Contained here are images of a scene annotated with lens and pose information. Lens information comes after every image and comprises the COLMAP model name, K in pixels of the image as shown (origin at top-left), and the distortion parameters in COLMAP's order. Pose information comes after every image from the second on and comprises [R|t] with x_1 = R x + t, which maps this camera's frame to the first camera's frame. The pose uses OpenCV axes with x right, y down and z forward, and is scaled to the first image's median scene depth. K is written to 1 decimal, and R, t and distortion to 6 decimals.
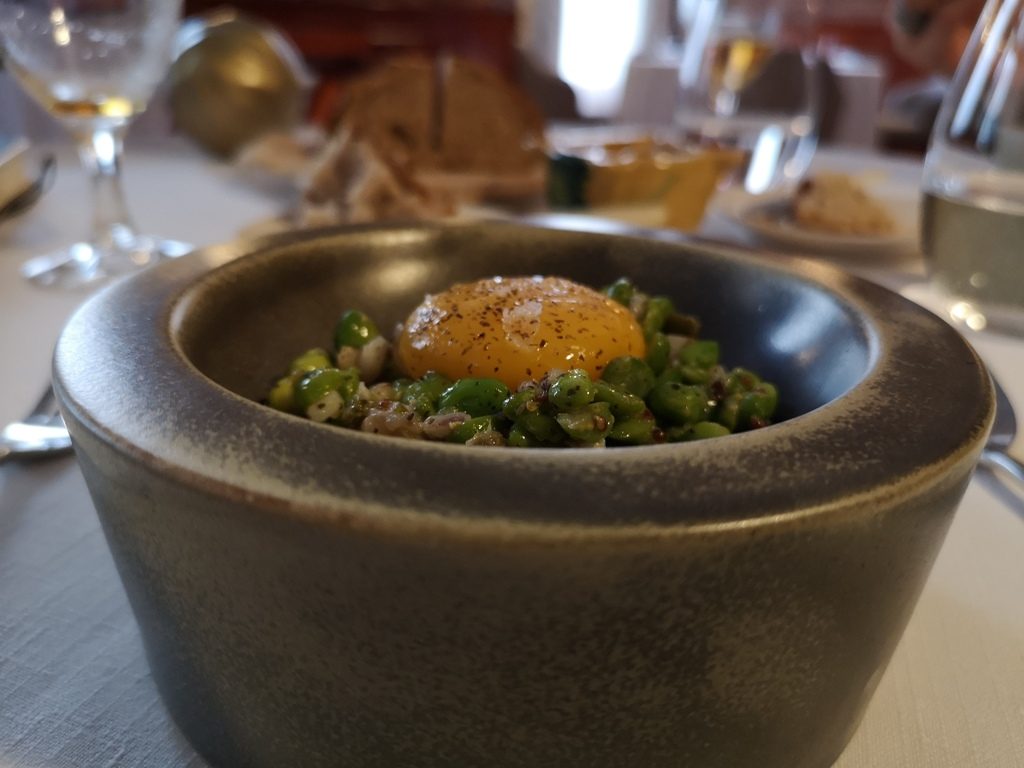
lens RADIAL K [[881.1, 0, 512.0], [0, 881.1, 384.0], [0, 0, 1]] dist [-0.079864, 0.004777]
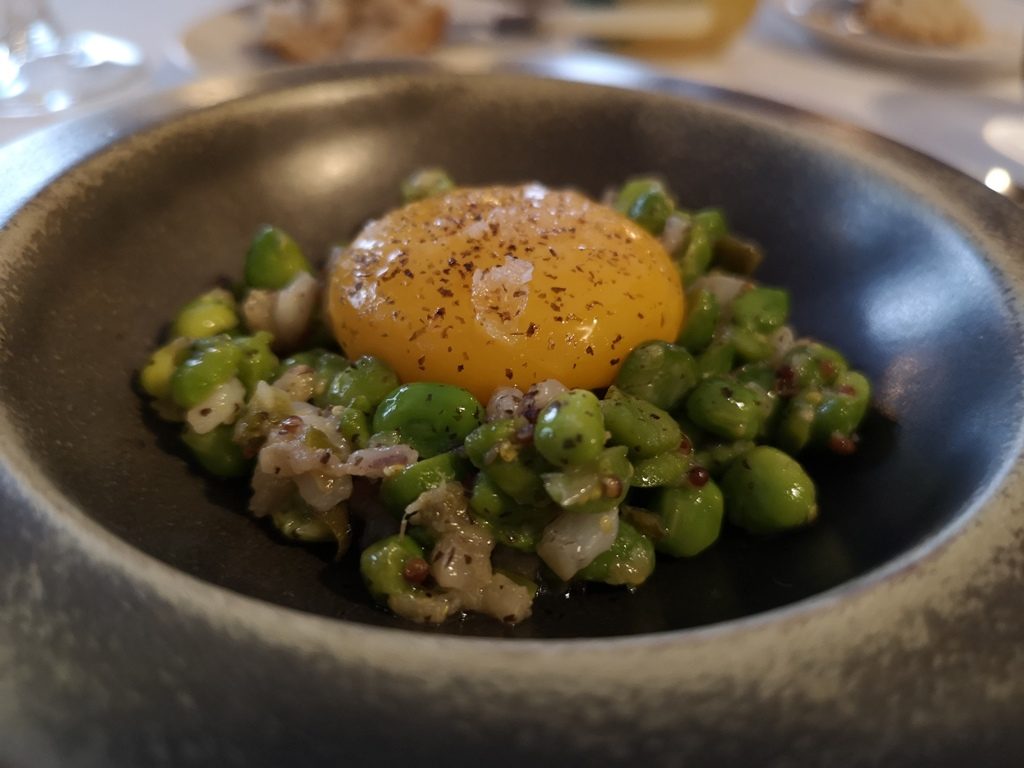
lens RADIAL K [[881.1, 0, 512.0], [0, 881.1, 384.0], [0, 0, 1]] dist [-0.079864, 0.004777]
pose [[0.999589, 0.026426, -0.011080, 0.028089], [-0.022633, 0.965265, 0.260291, -0.174730], [0.017574, -0.259934, 0.965467, 0.345723]]
